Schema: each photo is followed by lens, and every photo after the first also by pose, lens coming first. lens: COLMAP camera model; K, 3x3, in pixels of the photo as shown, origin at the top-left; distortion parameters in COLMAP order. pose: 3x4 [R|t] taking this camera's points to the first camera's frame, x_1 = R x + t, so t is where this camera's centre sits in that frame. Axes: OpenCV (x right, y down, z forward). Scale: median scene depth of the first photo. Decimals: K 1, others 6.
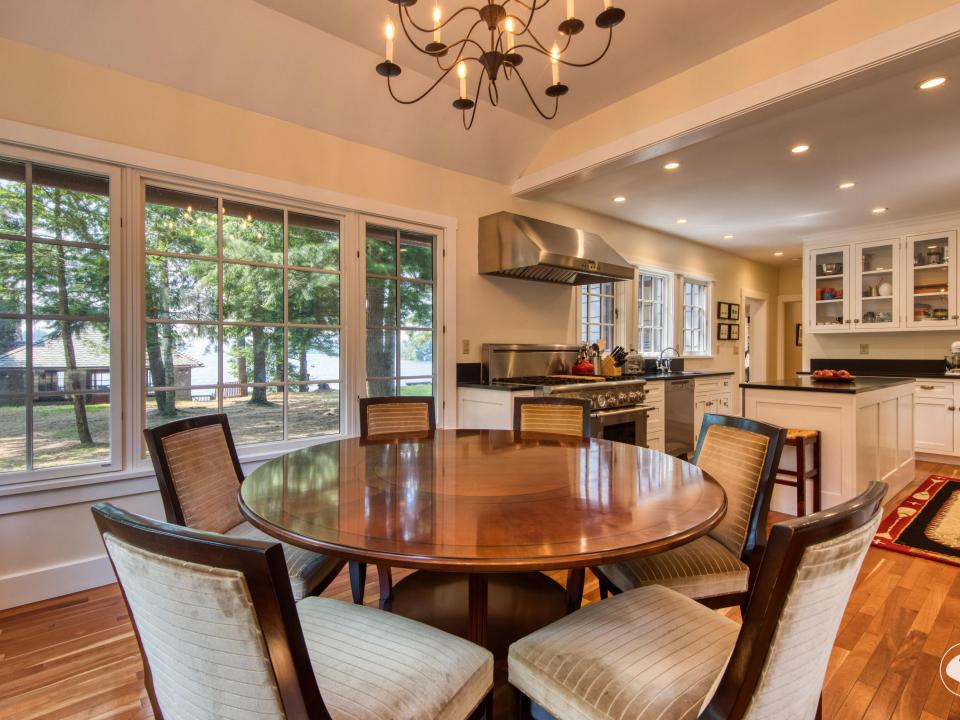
lens RADIAL K [[502.3, 0, 480.0], [0, 502.3, 360.0], [0, 0, 1]] dist [0.005454, -0.004715]
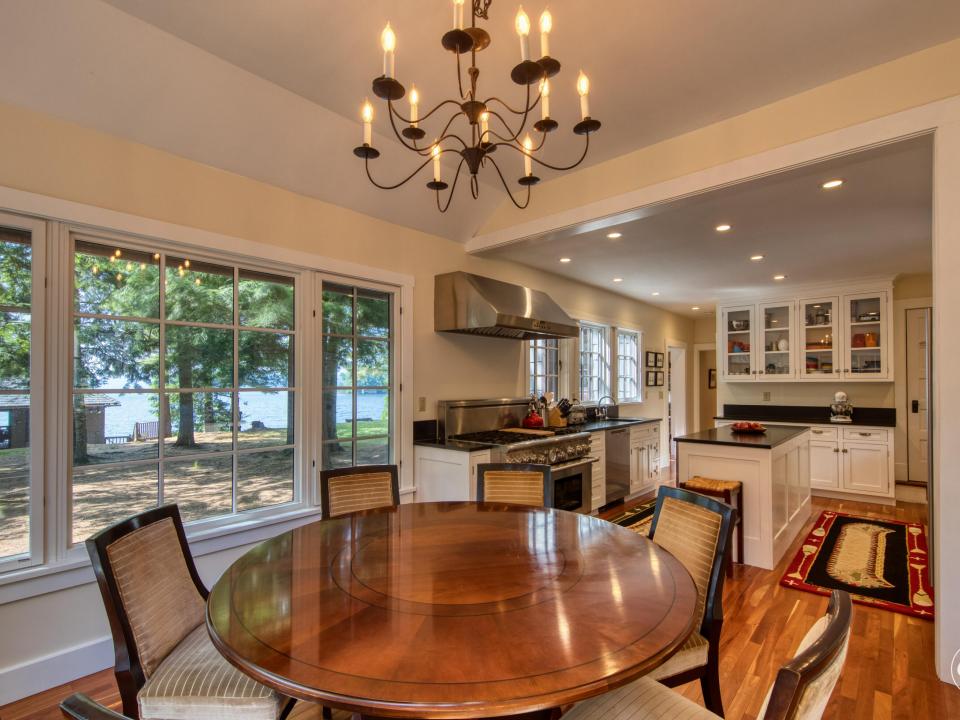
lens RADIAL K [[483.6, 0, 480.0], [0, 483.6, 360.0], [0, 0, 1]] dist [0.002137, -0.000252]
pose [[0.986486, 0.007599, 0.163668, -0.068905], [-0.005212, 0.999874, -0.015010, -0.095226], [-0.163762, 0.013955, 0.986401, 0.021879]]
